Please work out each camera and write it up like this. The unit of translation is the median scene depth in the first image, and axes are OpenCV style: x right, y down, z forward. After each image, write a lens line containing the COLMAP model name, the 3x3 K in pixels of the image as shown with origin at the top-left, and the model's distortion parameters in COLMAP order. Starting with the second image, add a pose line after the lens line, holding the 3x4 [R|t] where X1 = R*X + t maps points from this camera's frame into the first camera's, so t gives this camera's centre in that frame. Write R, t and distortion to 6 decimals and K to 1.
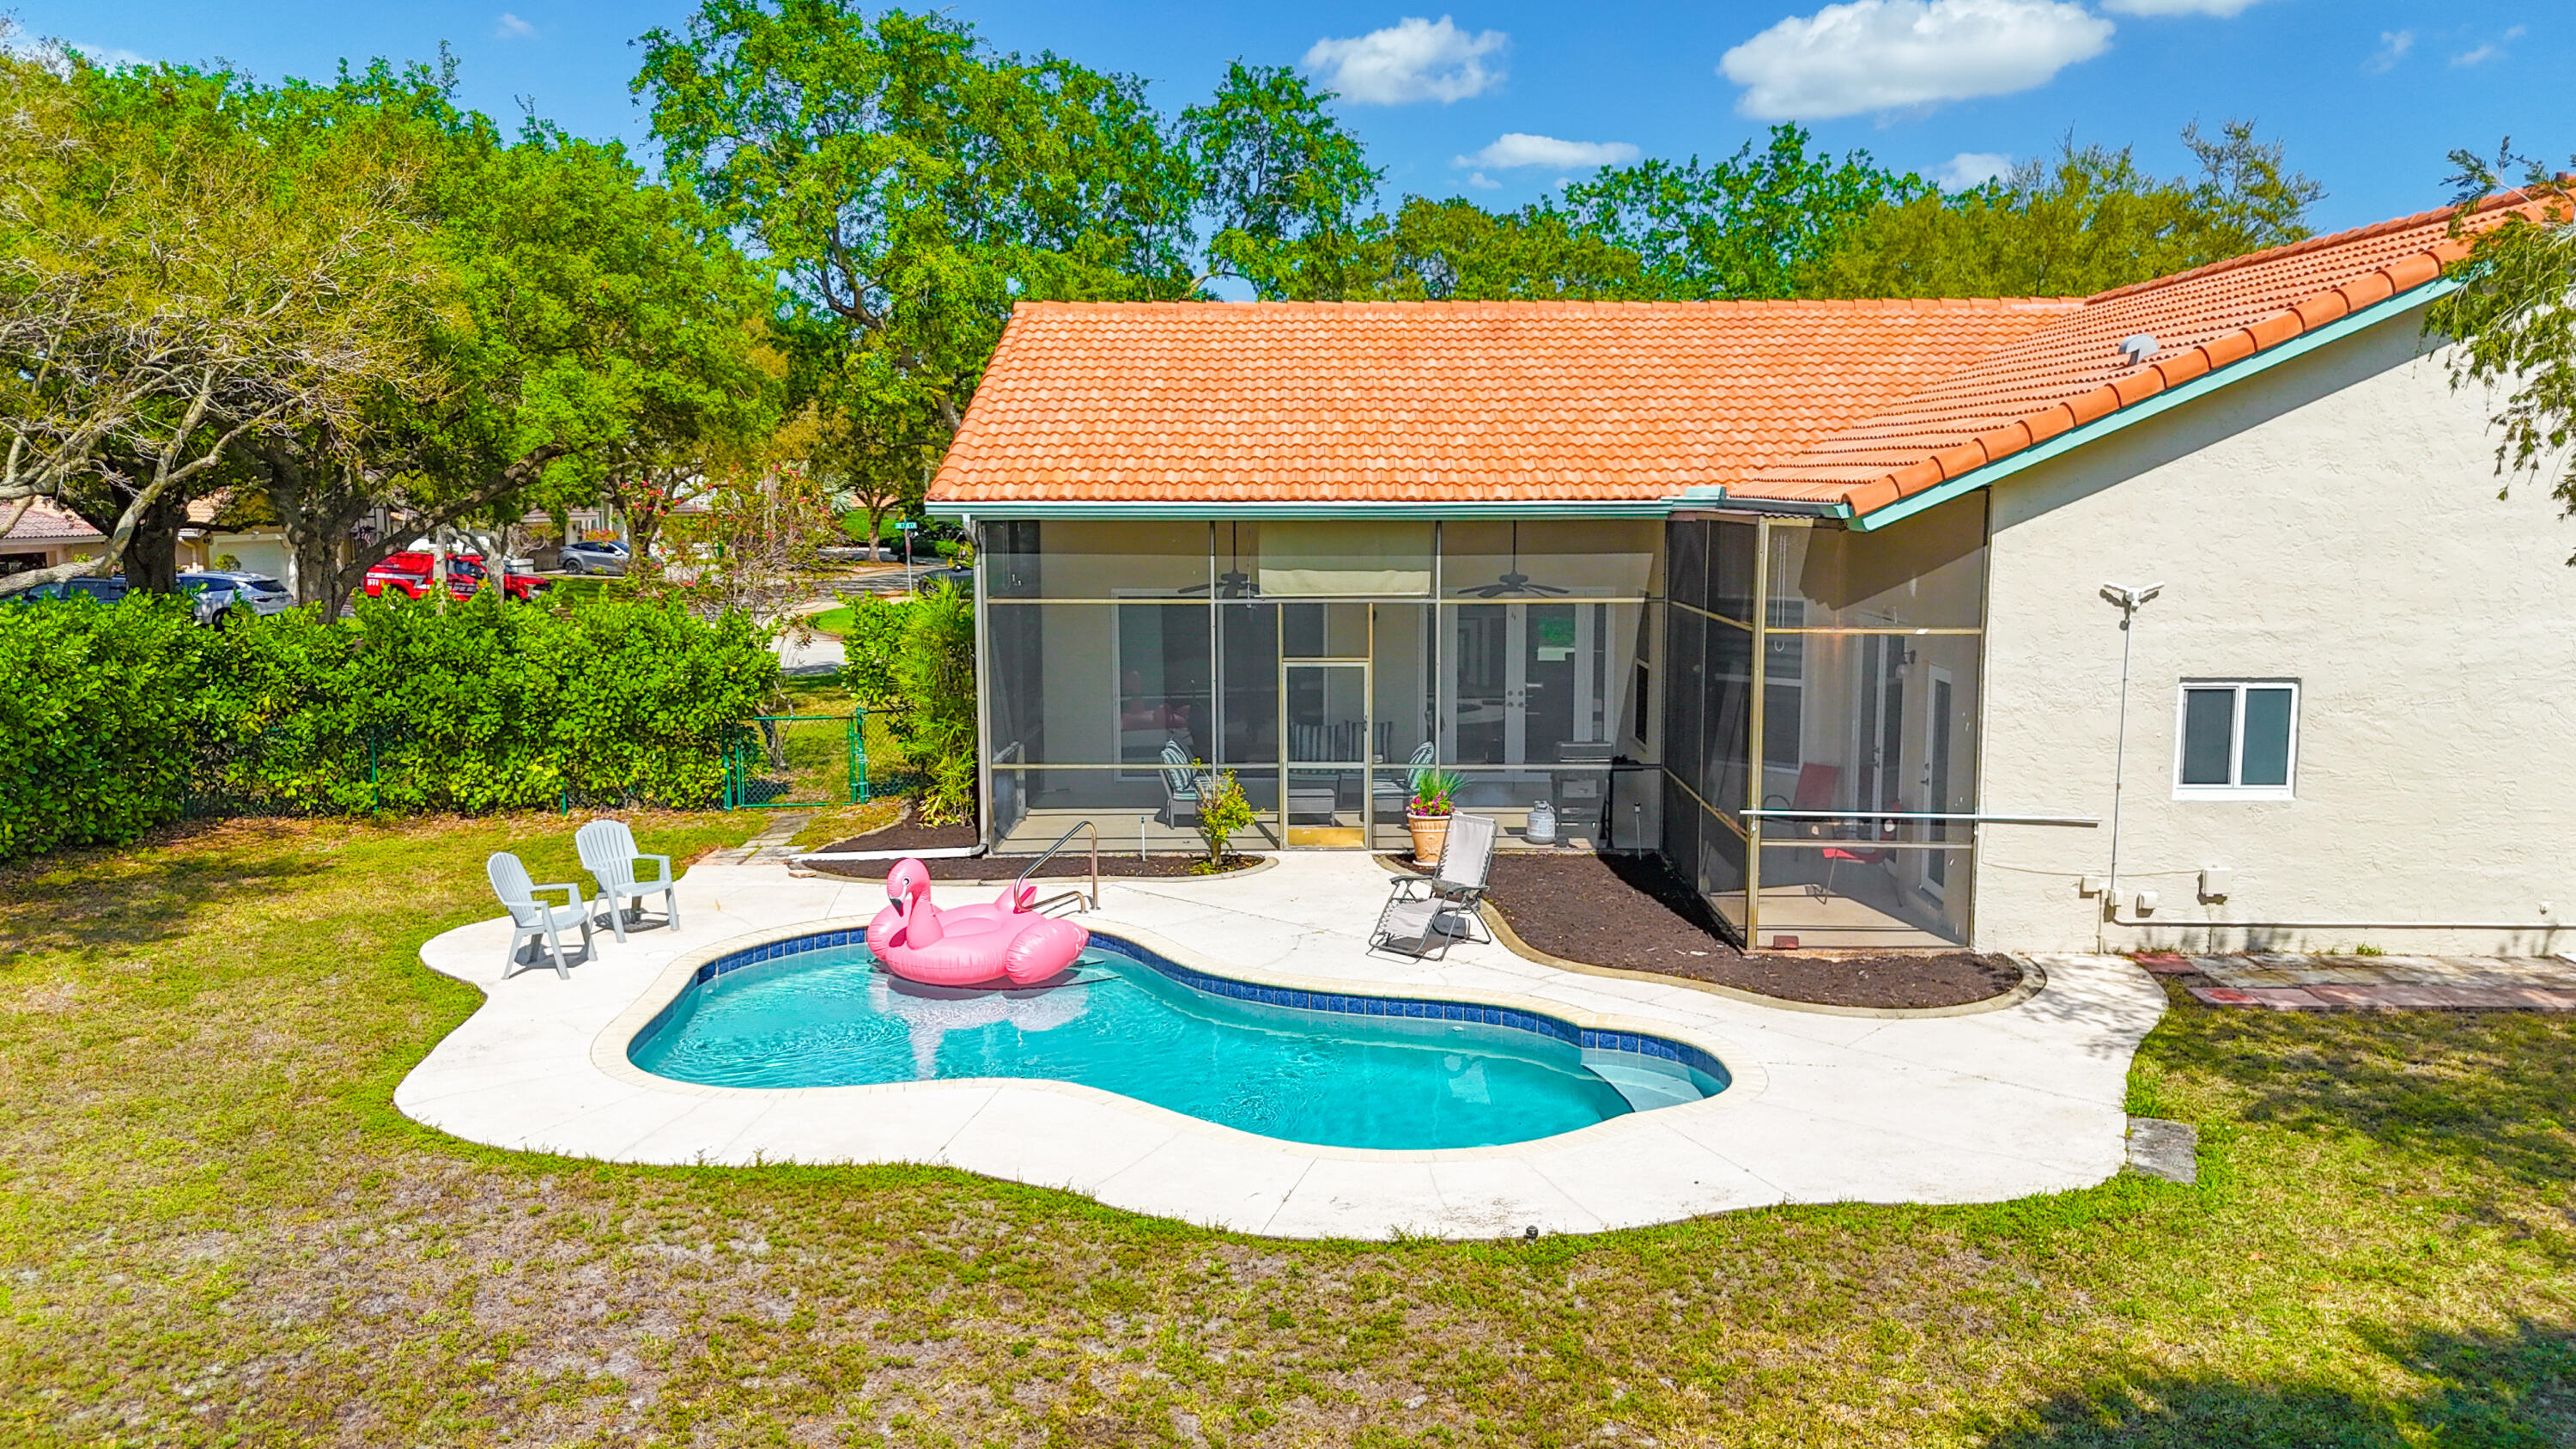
lens RADIAL K [[1914.5, 0, 1288.0], [0, 1914.5, 724.5], [0, 0, 1]] dist [0.068208, -0.073219]
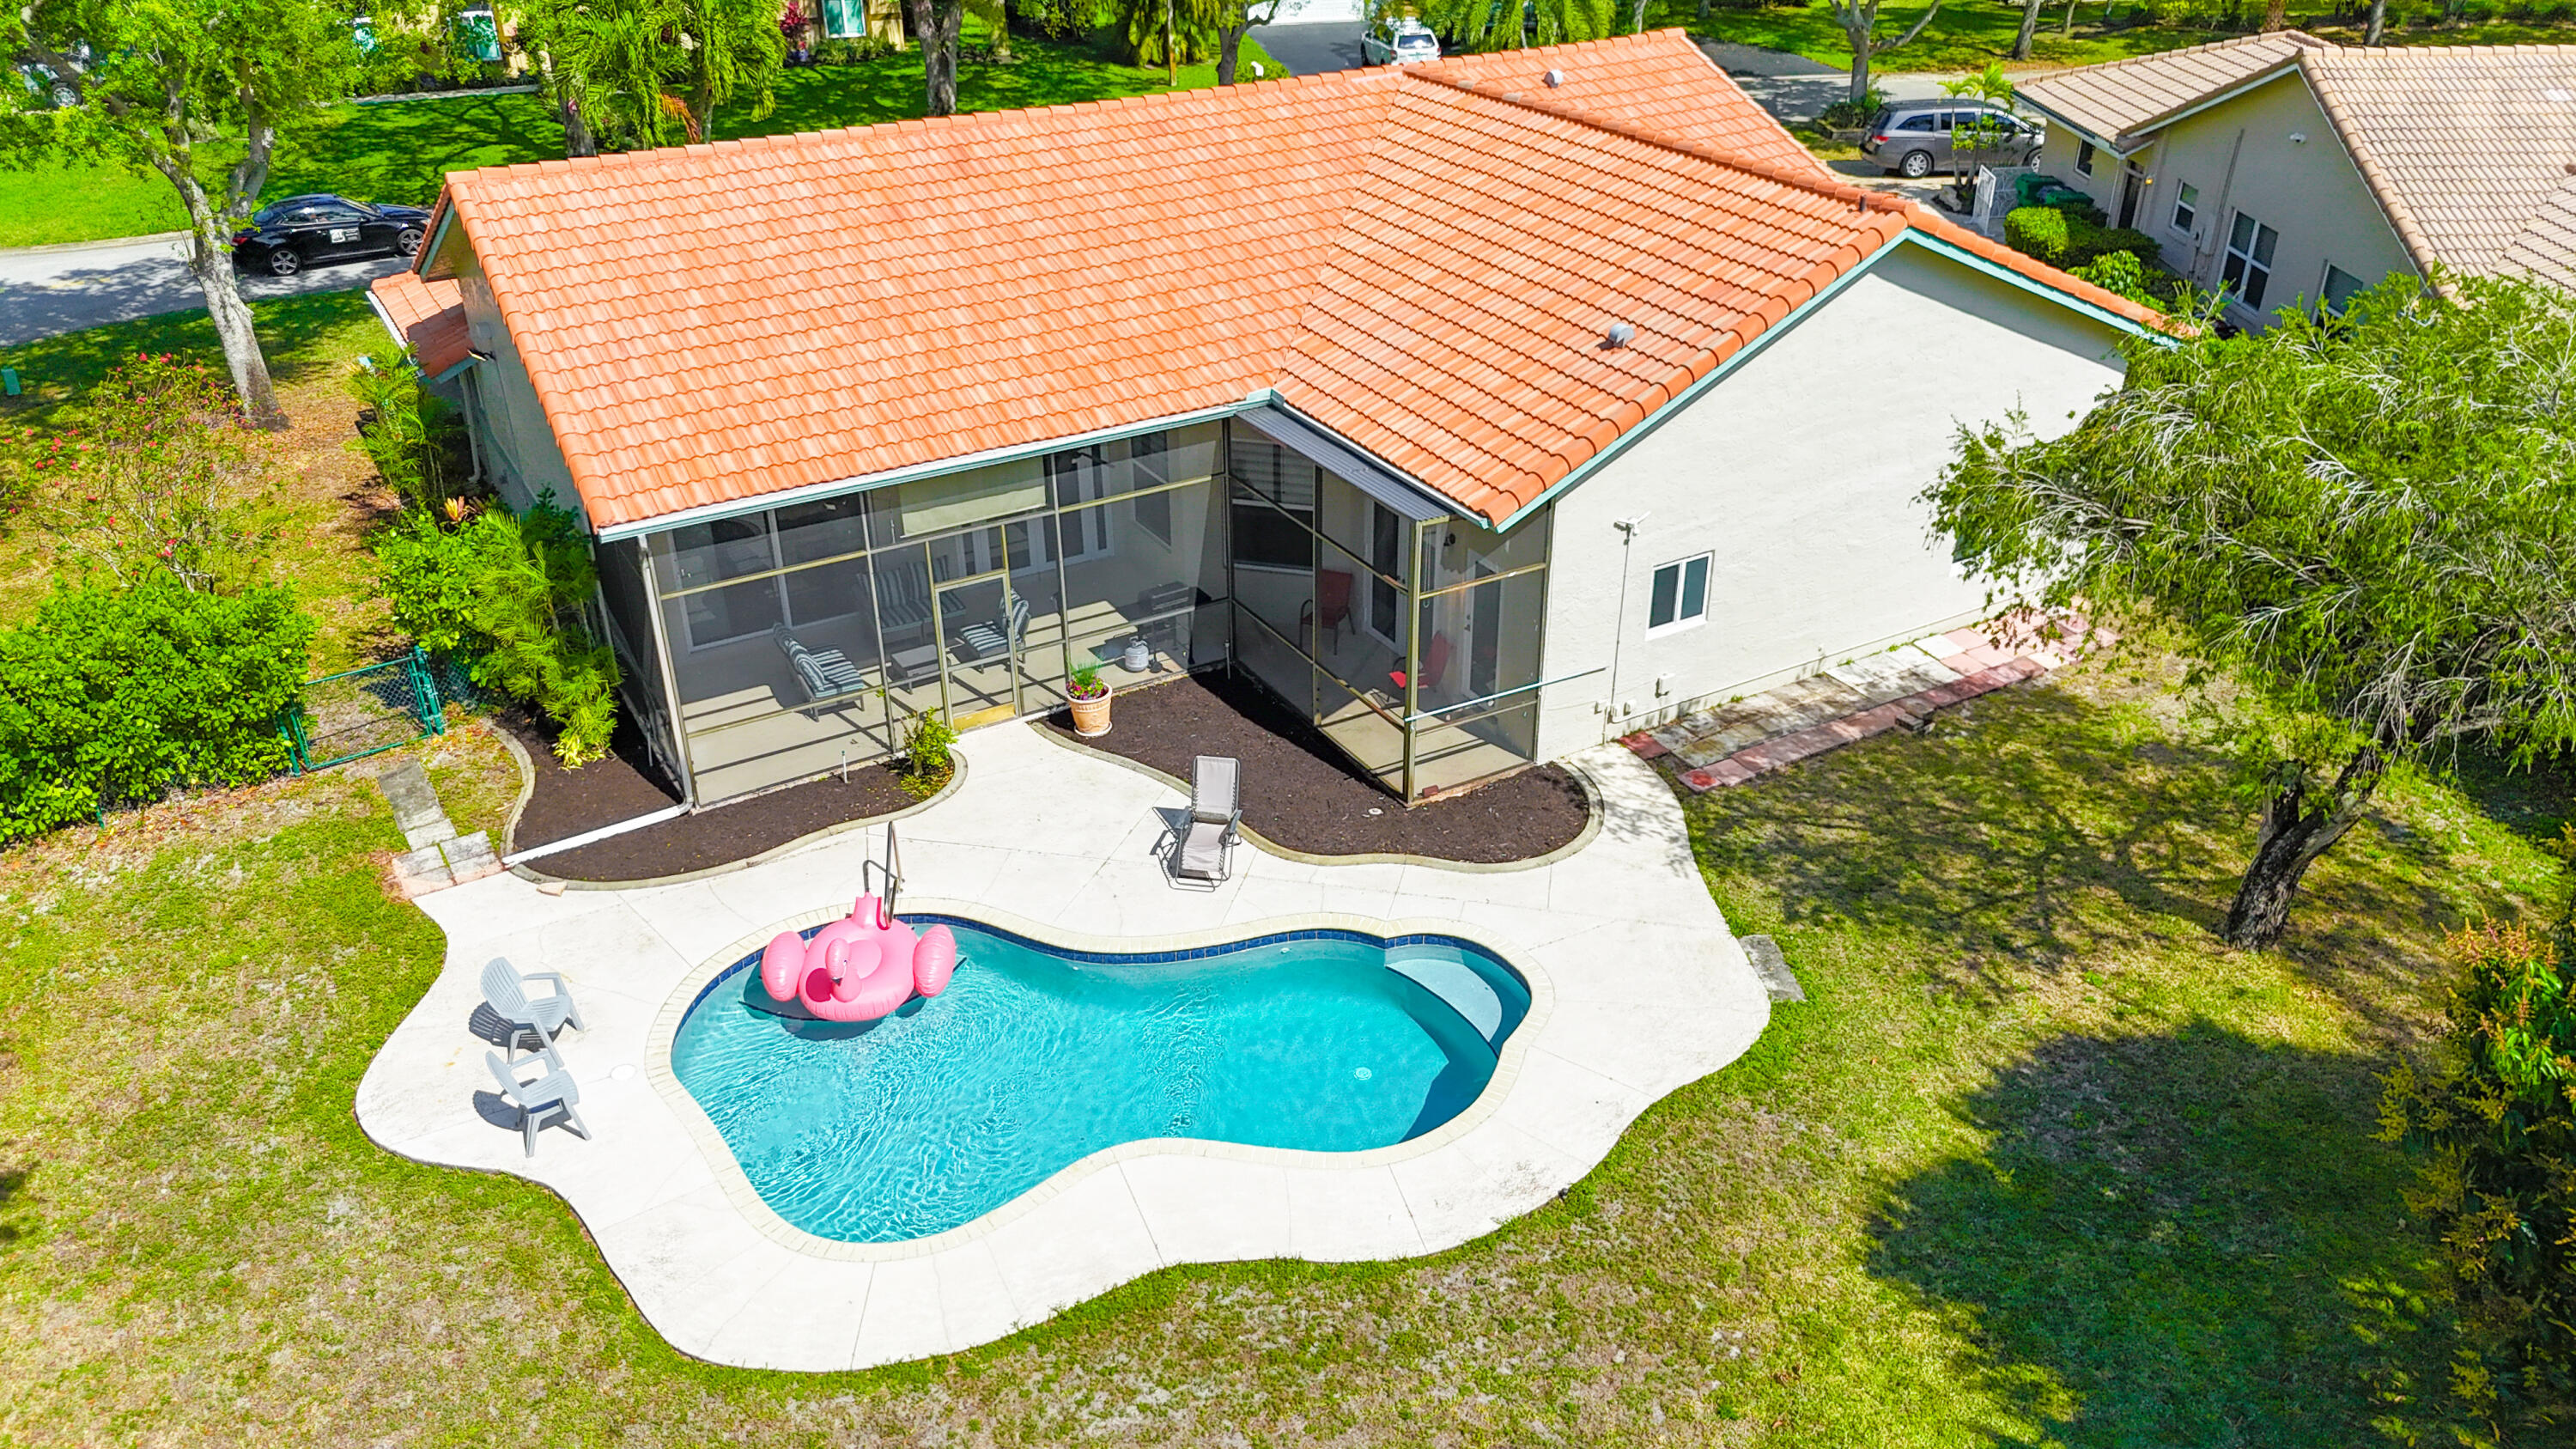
lens RADIAL K [[1914.5, 0, 1288.0], [0, 1914.5, 724.5], [0, 0, 1]] dist [0.068208, -0.073219]
pose [[0.848780, -0.261789, 0.459389, -0.491832], [0.071518, 0.917686, 0.390818, -0.518899], [-0.523886, -0.298864, 0.797636, -0.058327]]
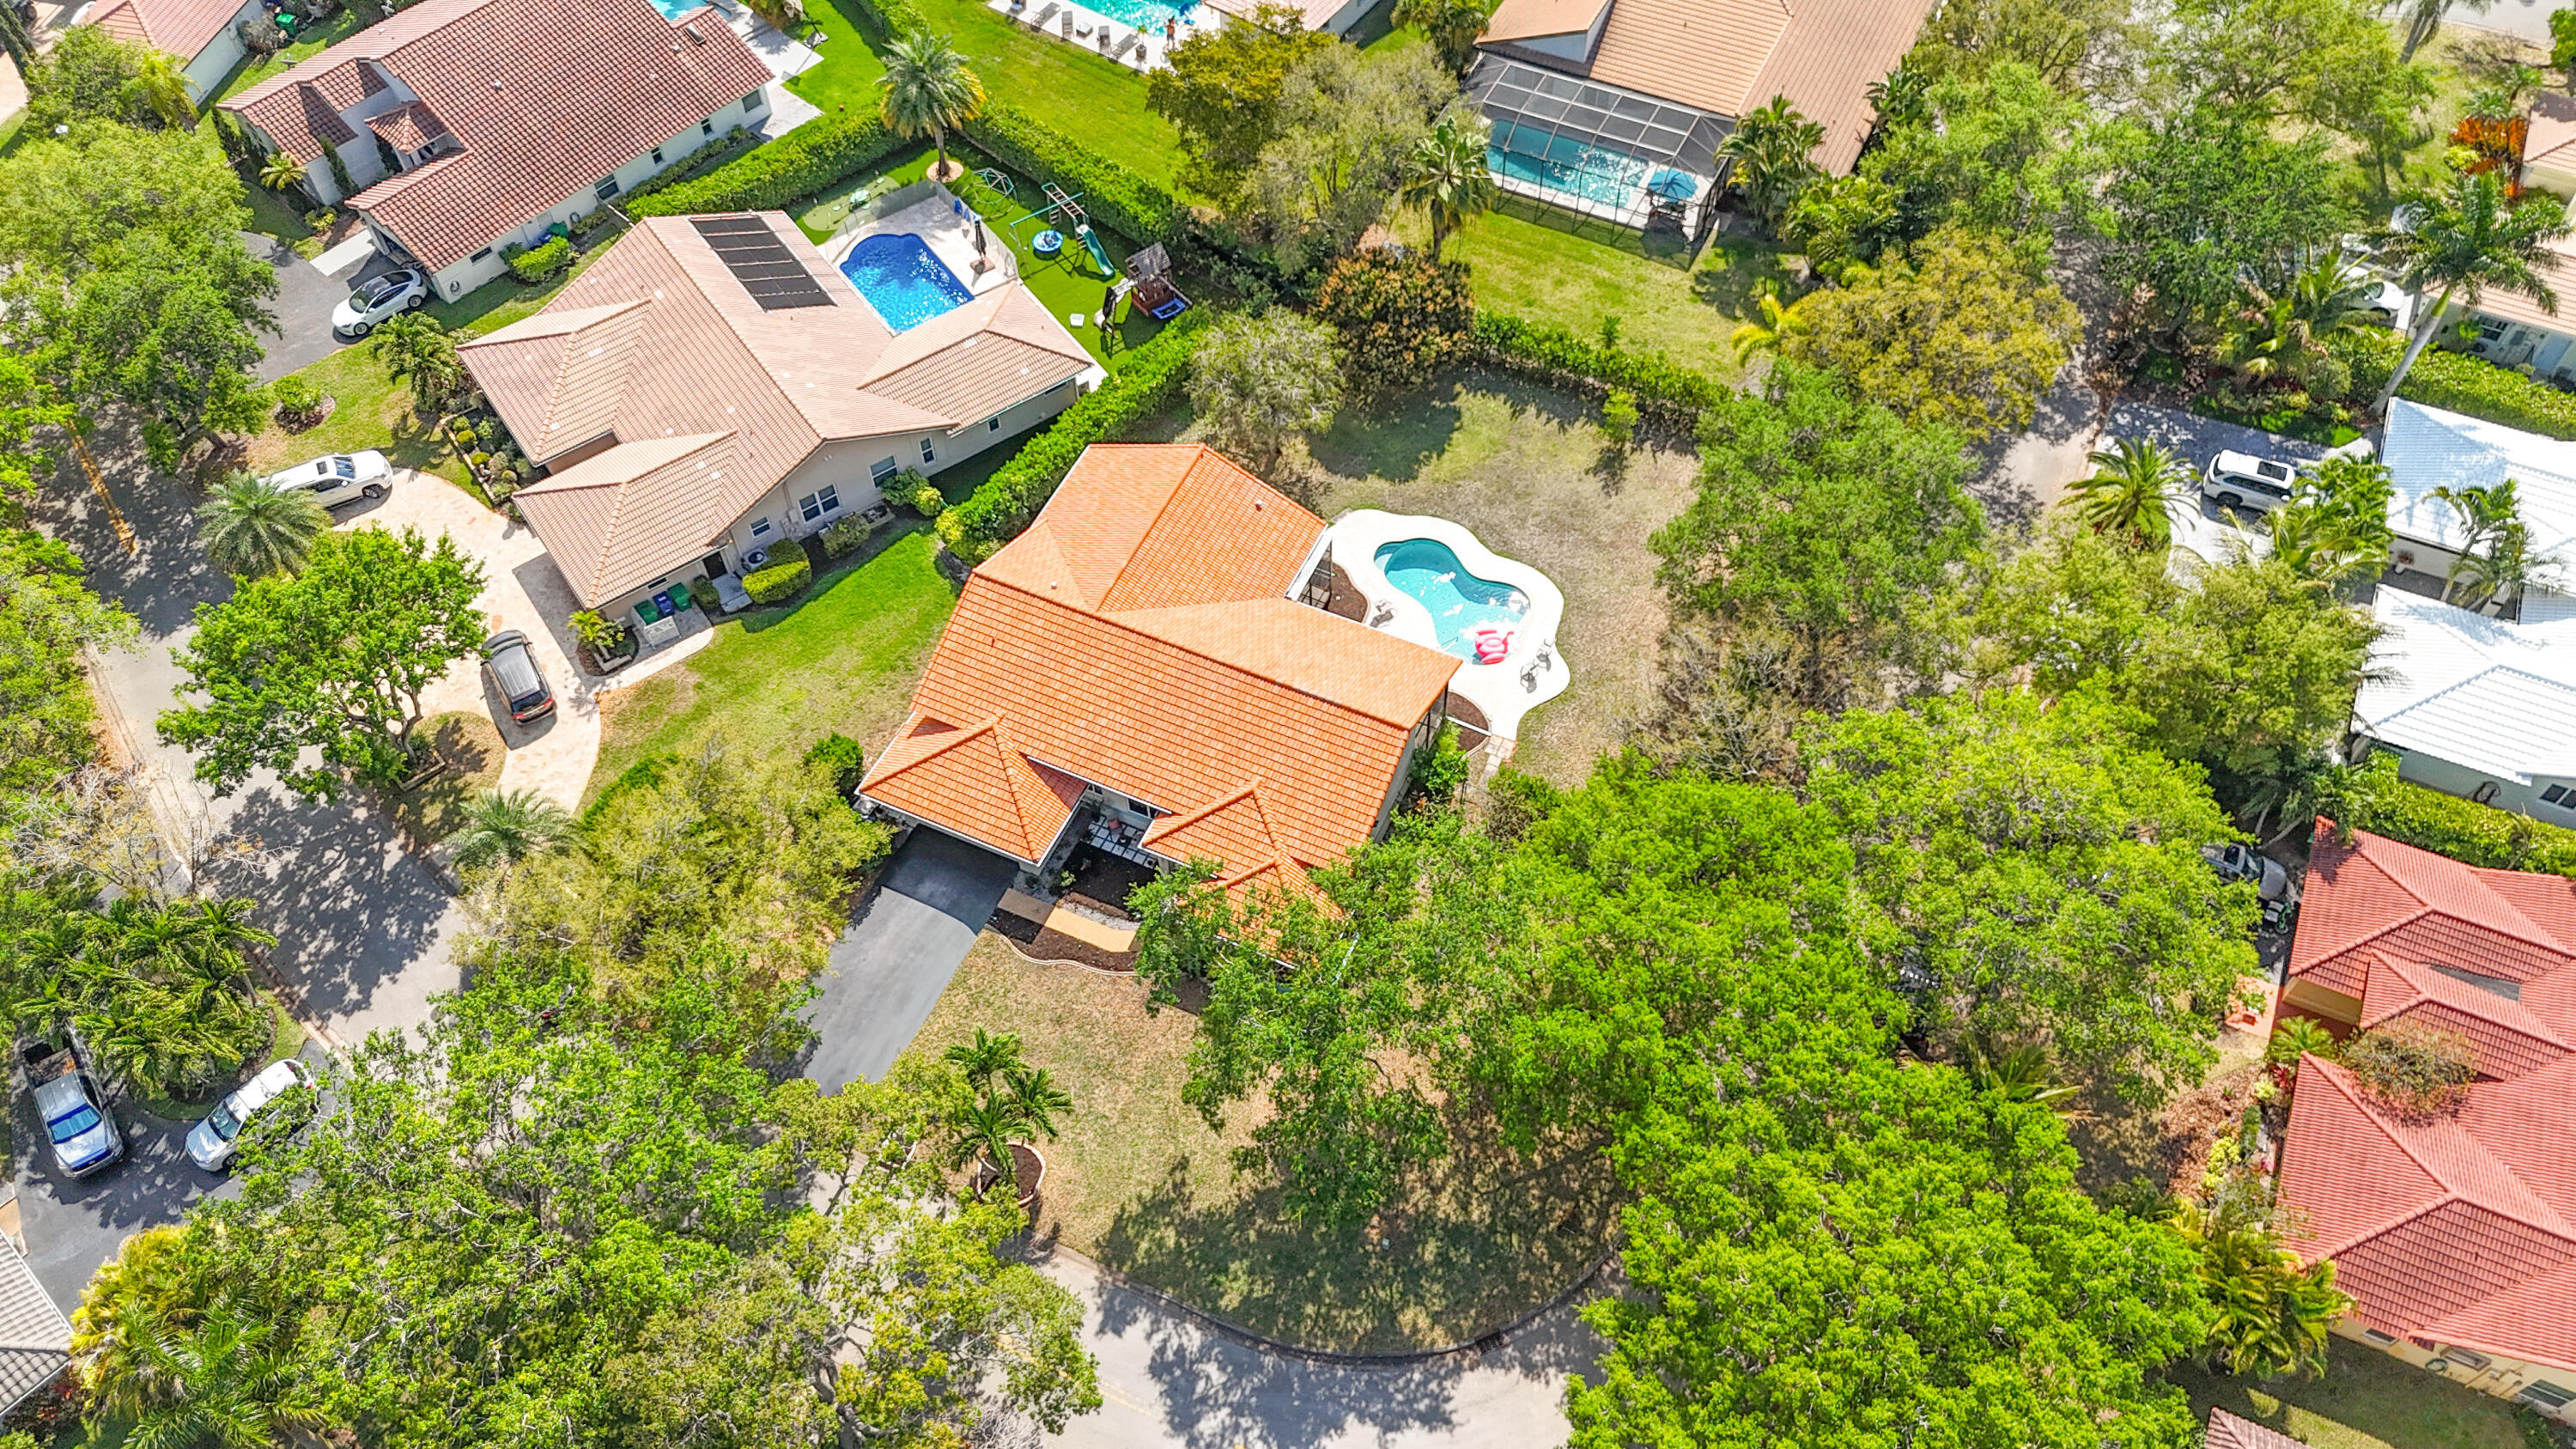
lens RADIAL K [[1914.5, 0, 1288.0], [0, 1914.5, 724.5], [0, 0, 1]] dist [0.068208, -0.073219]
pose [[-0.918712, -0.309852, 0.244867, -1.128357], [0.062755, 0.497615, 0.865125, -4.565797], [-0.389910, 0.810167, -0.437720, 3.893772]]
